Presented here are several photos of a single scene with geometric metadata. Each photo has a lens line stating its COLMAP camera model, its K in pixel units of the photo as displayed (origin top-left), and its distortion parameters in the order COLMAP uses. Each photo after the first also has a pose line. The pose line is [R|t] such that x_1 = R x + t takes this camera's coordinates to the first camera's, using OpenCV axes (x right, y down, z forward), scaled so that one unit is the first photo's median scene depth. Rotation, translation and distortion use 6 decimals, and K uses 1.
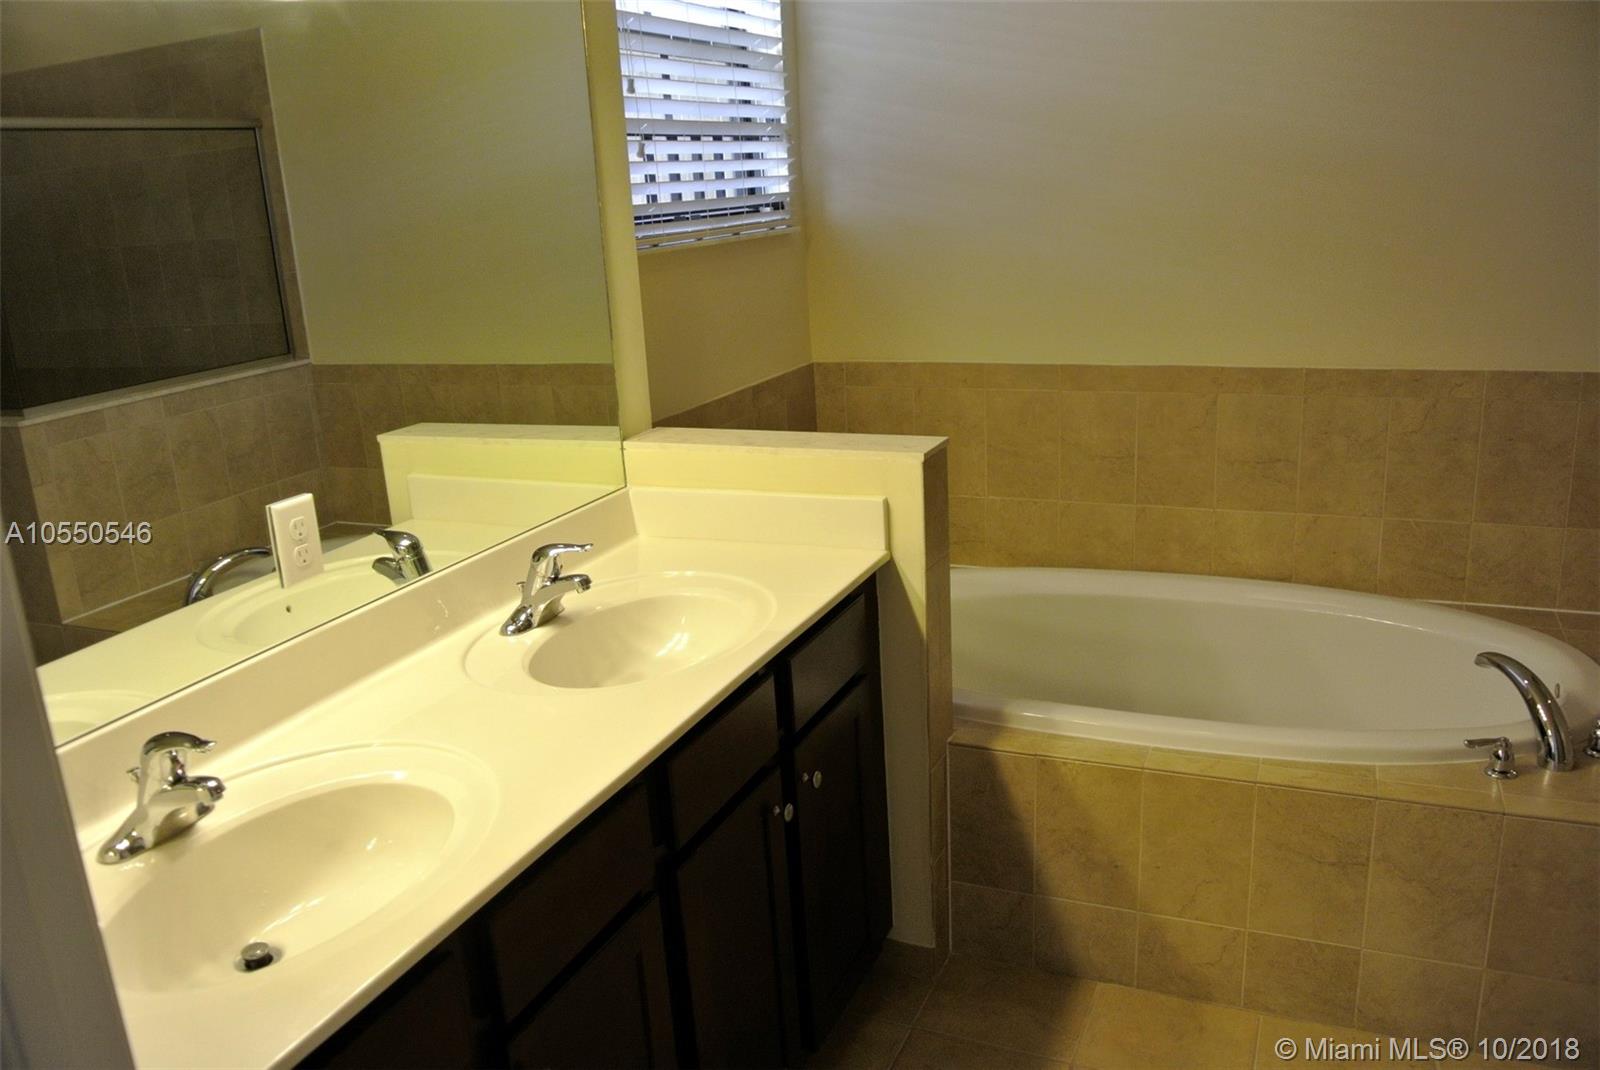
lens RADIAL K [[1238.3, 0, 801.1], [0, 1238.3, 539.7], [0, 0, 1]] dist [-0.078390, 0.023241]
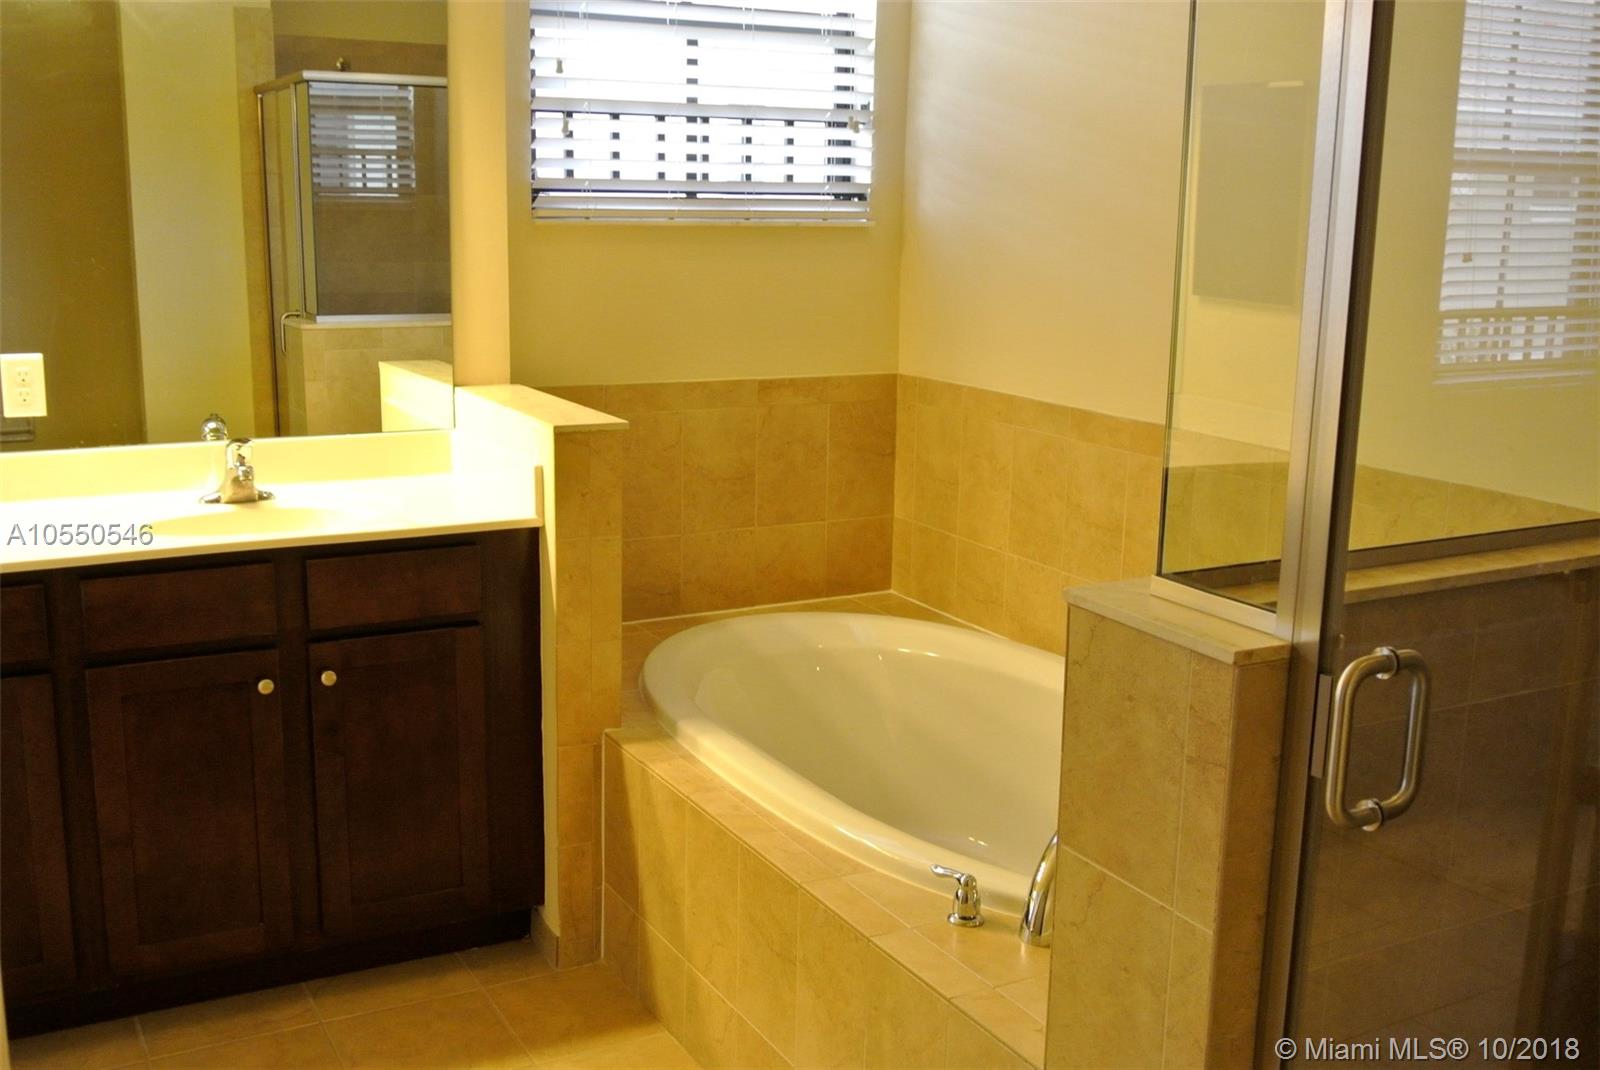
lens RADIAL K [[1599.2, 0, 799.0], [0, 1599.2, 541.3], [0, 0, 1]] dist [-0.115211, 0.000000]
pose [[0.793655, 0.196640, -0.575712, 0.702404], [-0.228812, 0.973322, 0.017016, -0.030034], [0.563699, 0.118225, 0.817475, 0.029254]]
